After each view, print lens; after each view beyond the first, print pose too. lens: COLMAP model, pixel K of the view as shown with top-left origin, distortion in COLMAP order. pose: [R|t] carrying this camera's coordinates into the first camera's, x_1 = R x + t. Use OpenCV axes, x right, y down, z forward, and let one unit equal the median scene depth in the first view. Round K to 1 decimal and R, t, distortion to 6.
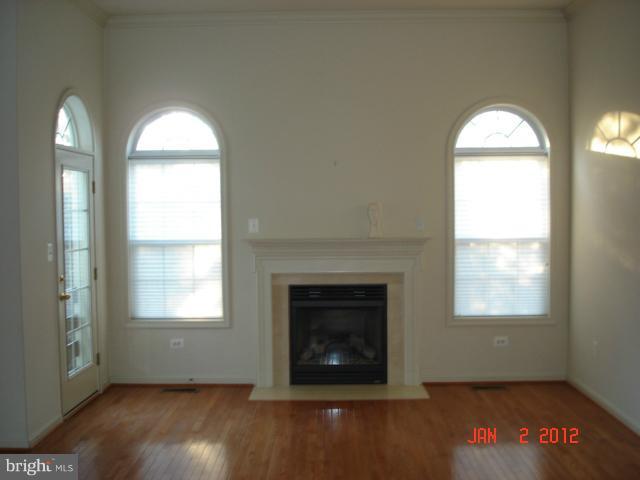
lens RADIAL K [[715.5, 0, 320.0], [0, 715.5, 240.0], [0, 0, 1]] dist [-0.073901, -0.098179]
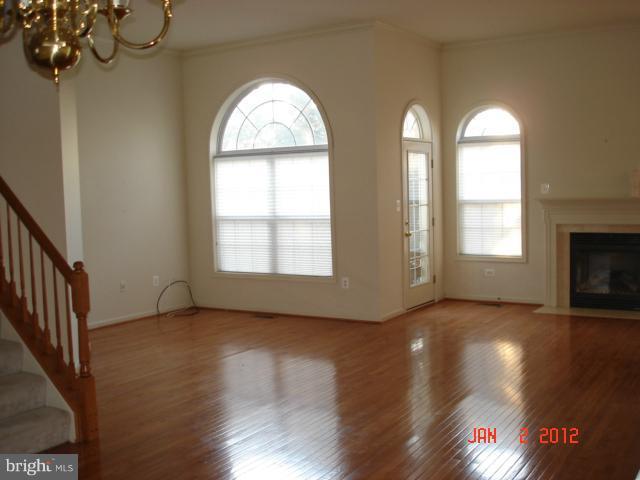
lens RADIAL K [[715.5, 0, 320.0], [0, 715.5, 240.0], [0, 0, 1]] dist [-0.073901, -0.098179]
pose [[0.849560, 0.024625, -0.526917, 0.261290], [-0.002075, 0.999058, 0.043344, 0.020032], [0.527488, -0.035730, 0.848811, -0.384723]]
